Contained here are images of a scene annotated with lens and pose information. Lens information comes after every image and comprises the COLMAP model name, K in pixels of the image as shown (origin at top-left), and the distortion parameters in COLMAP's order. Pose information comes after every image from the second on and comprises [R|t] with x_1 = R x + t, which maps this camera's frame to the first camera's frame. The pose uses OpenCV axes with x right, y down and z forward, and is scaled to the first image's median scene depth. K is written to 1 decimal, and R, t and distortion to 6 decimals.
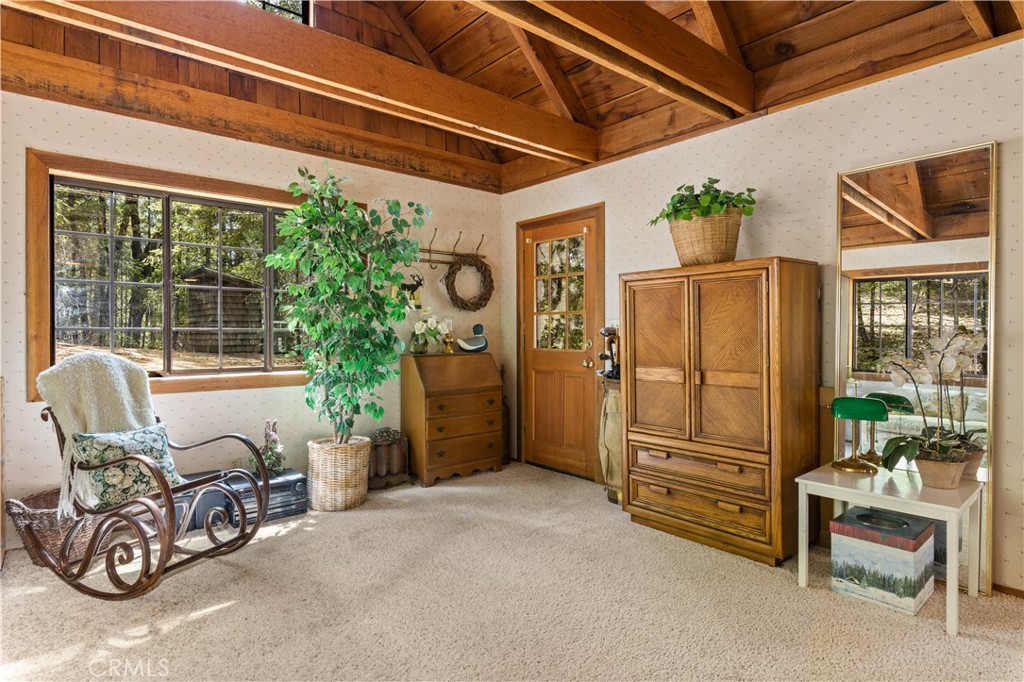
lens RADIAL K [[553.3, 0, 512.5], [0, 553.3, 338.6], [0, 0, 1]] dist [0.005213, -0.001210]
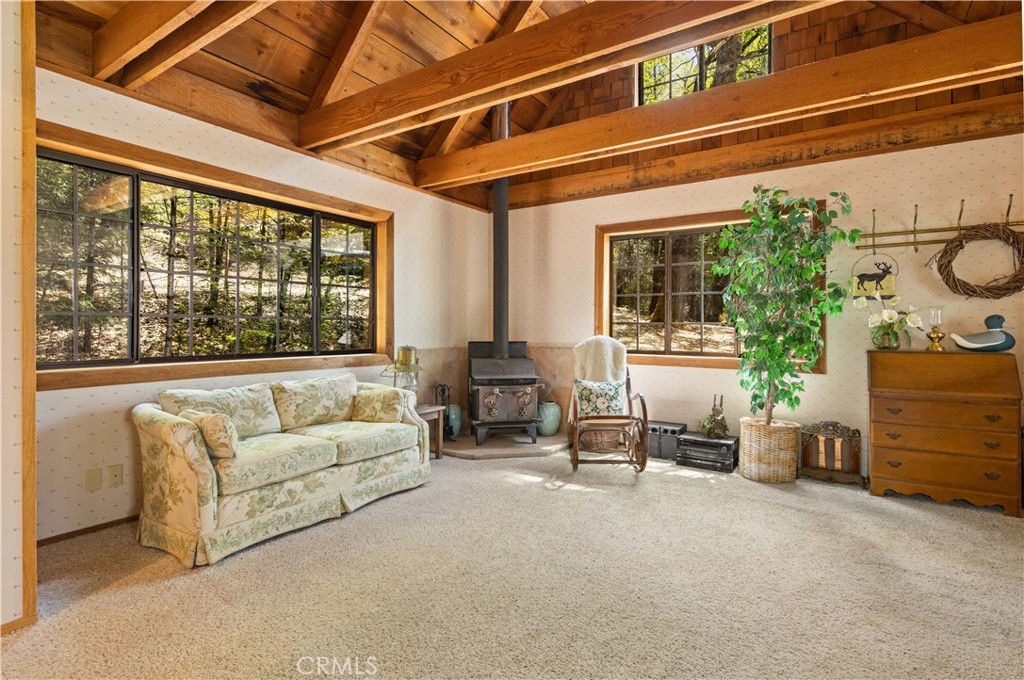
lens RADIAL K [[496.4, 0, 512.3], [0, 496.4, 331.6], [0, 0, 1]] dist [0.001004, -0.000055]
pose [[0.270410, 0.014016, -0.962643, 0.501049], [-0.013371, 0.999852, 0.010802, -0.002322], [0.962652, 0.009951, 0.270558, 0.216368]]
